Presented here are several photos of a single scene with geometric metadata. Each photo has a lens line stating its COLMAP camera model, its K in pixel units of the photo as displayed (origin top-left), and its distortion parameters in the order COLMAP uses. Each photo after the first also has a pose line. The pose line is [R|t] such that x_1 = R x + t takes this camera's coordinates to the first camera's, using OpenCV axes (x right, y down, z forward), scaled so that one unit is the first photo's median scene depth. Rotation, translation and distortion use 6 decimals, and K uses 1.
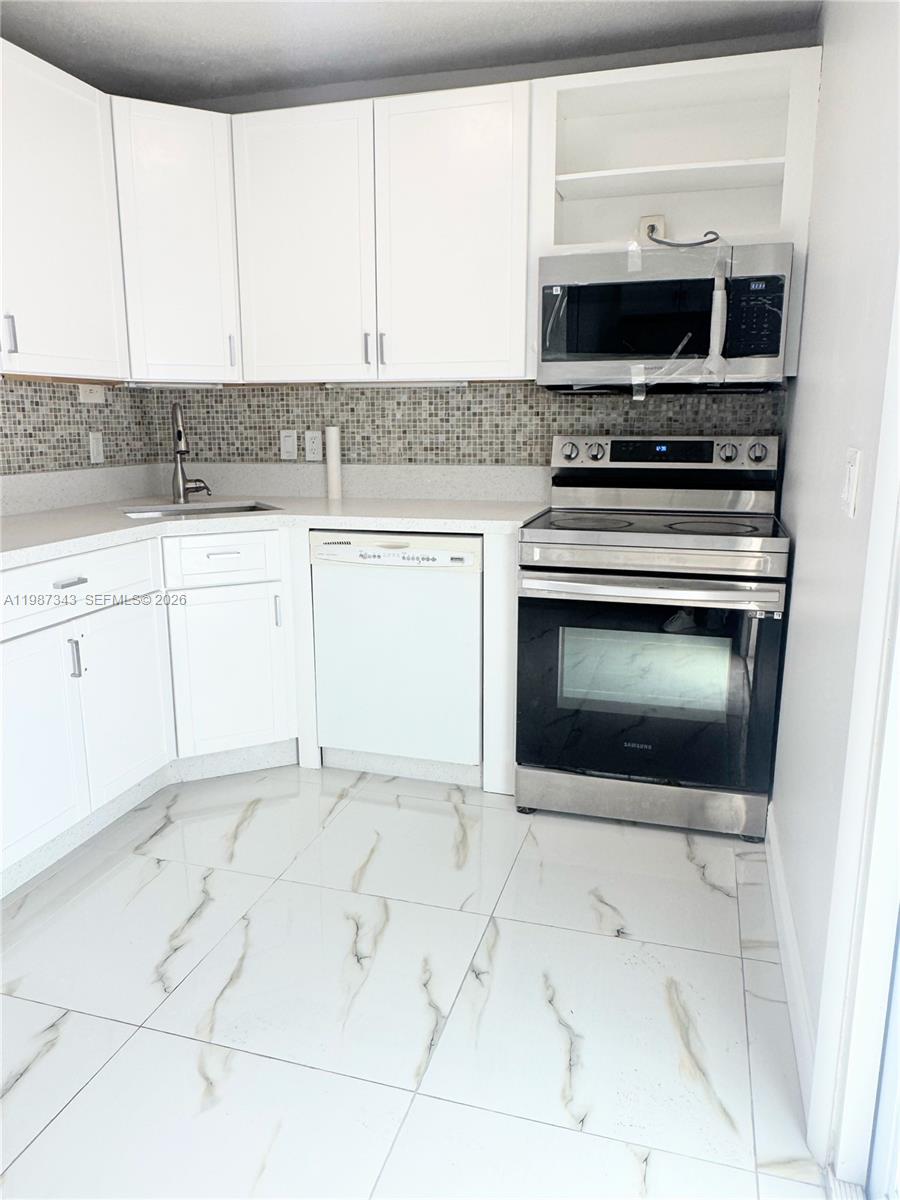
lens RADIAL K [[850.6, 0, 449.7], [0, 850.6, 596.1], [0, 0, 1]] dist [-0.006724, 0.007020]
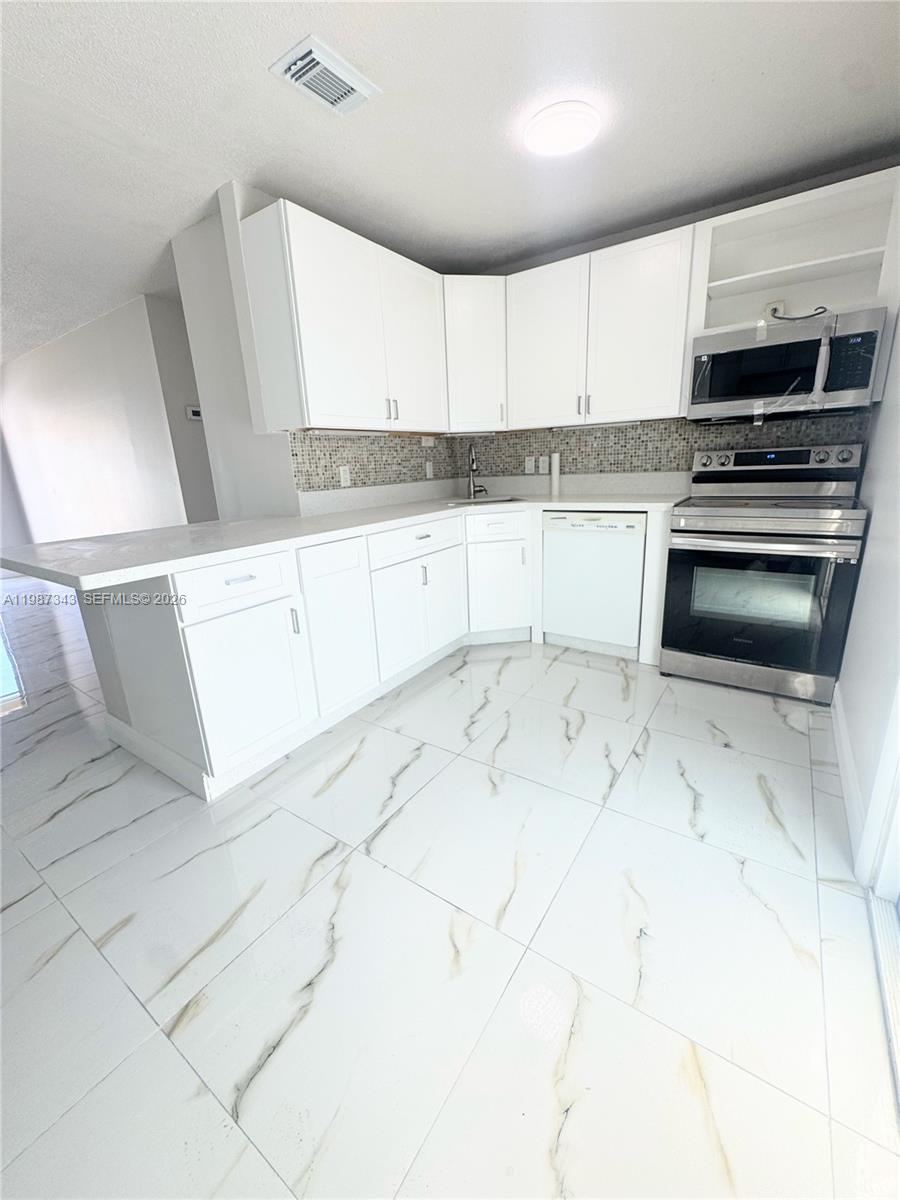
lens RADIAL K [[484.4, 0, 450.3], [0, 484.4, 598.8], [0, 0, 1]] dist [-0.004442, 0.000450]
pose [[0.952108, 0.043632, -0.302634, -0.035196], [-0.020742, 0.996703, 0.078443, 0.032811], [0.305059, -0.068409, 0.949873, -0.047806]]
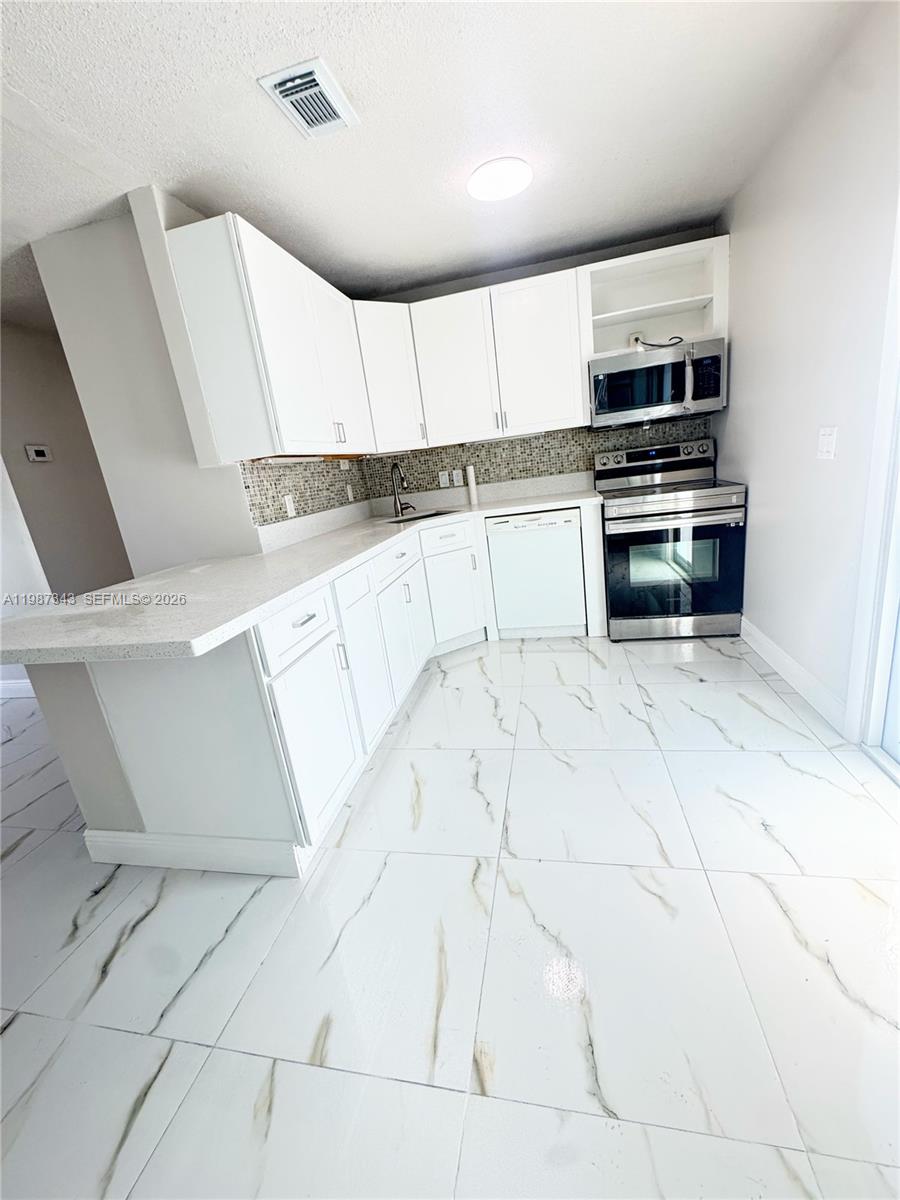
lens RADIAL K [[484.4, 0, 438.7], [0, 484.4, 601.4], [0, 0, 1]] dist [-0.004442, 0.000450]
pose [[0.988026, -0.145206, 0.052156, -0.374206], [0.141919, 0.987934, 0.062017, 0.028211], [-0.060532, -0.053873, 0.996711, -0.113269]]
